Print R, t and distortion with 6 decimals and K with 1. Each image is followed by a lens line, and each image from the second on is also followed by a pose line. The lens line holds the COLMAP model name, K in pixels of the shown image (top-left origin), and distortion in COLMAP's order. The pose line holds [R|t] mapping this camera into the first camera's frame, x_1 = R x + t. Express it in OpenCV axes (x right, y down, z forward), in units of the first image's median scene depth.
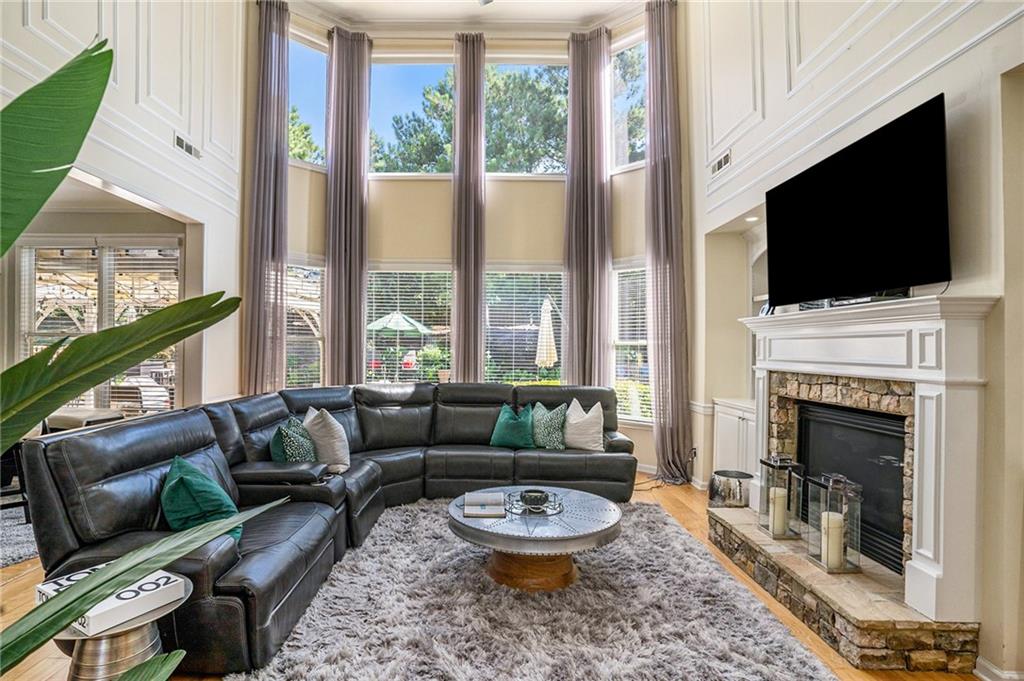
lens RADIAL K [[501.9, 0, 507.8], [0, 501.9, 356.5], [0, 0, 1]] dist [-0.051592, 0.010228]
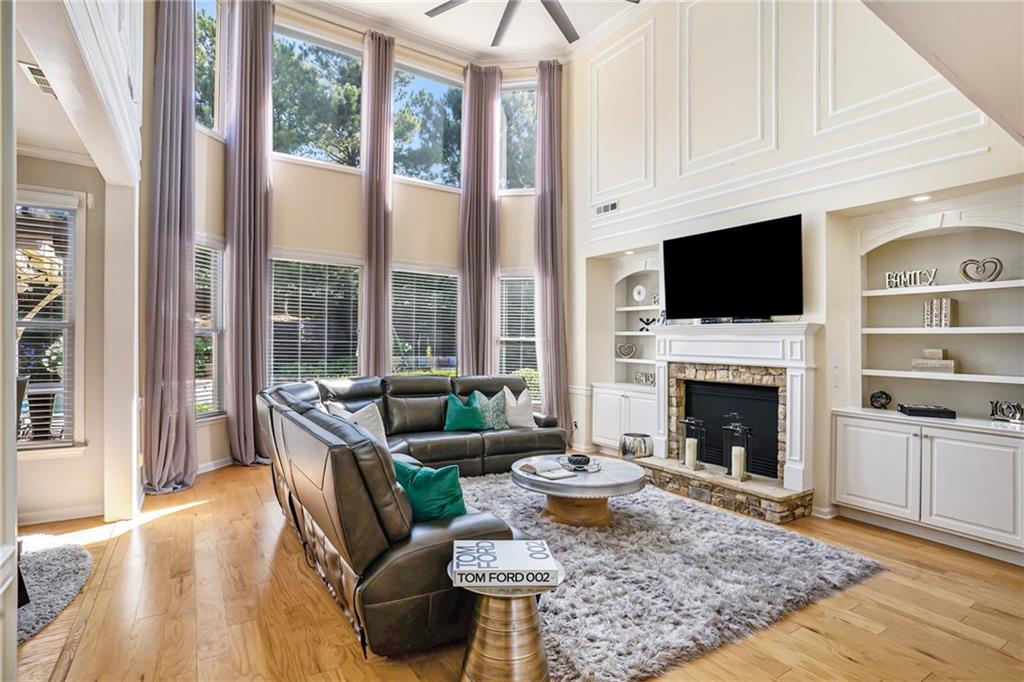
lens RADIAL K [[501.9, 0, 506.4], [0, 501.9, 351.3], [0, 0, 1]] dist [-0.051592, 0.010228]
pose [[0.845864, -0.002232, 0.533394, -0.776043], [-0.003456, 0.999947, 0.009665, -0.017740], [-0.533387, -0.010018, 0.845812, -0.012869]]
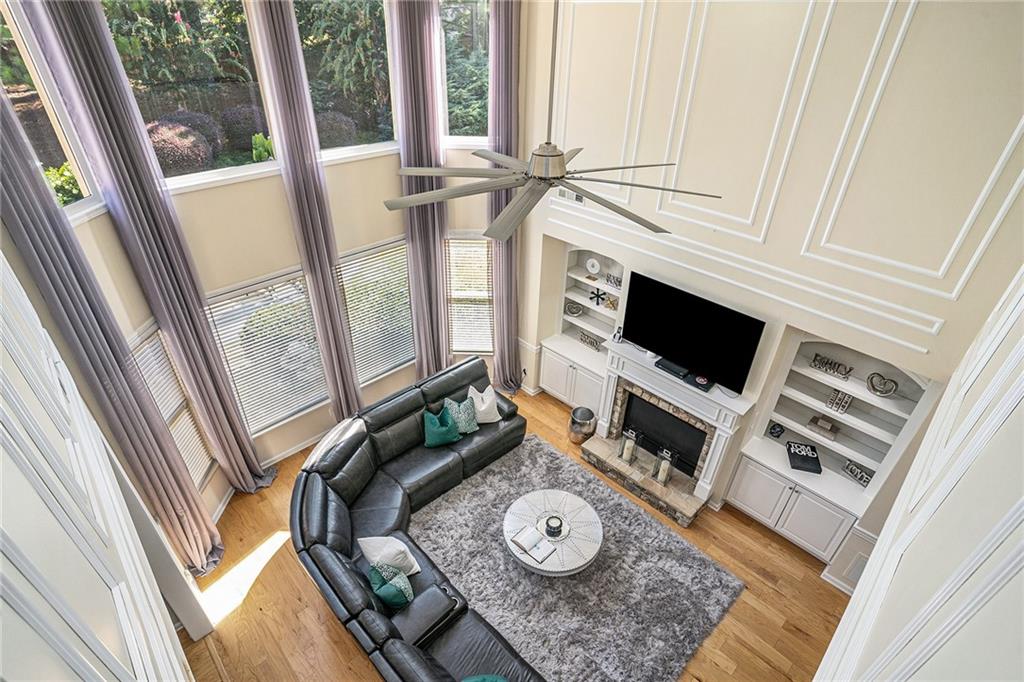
lens RADIAL K [[501.9, 0, 494.9], [0, 501.9, 337.4], [0, 0, 1]] dist [-0.051592, 0.010228]
pose [[0.733356, -0.368912, 0.571045, -0.801972], [-0.008535, 0.834902, 0.550332, -1.144138], [-0.679791, -0.408464, 0.609132, 0.339328]]
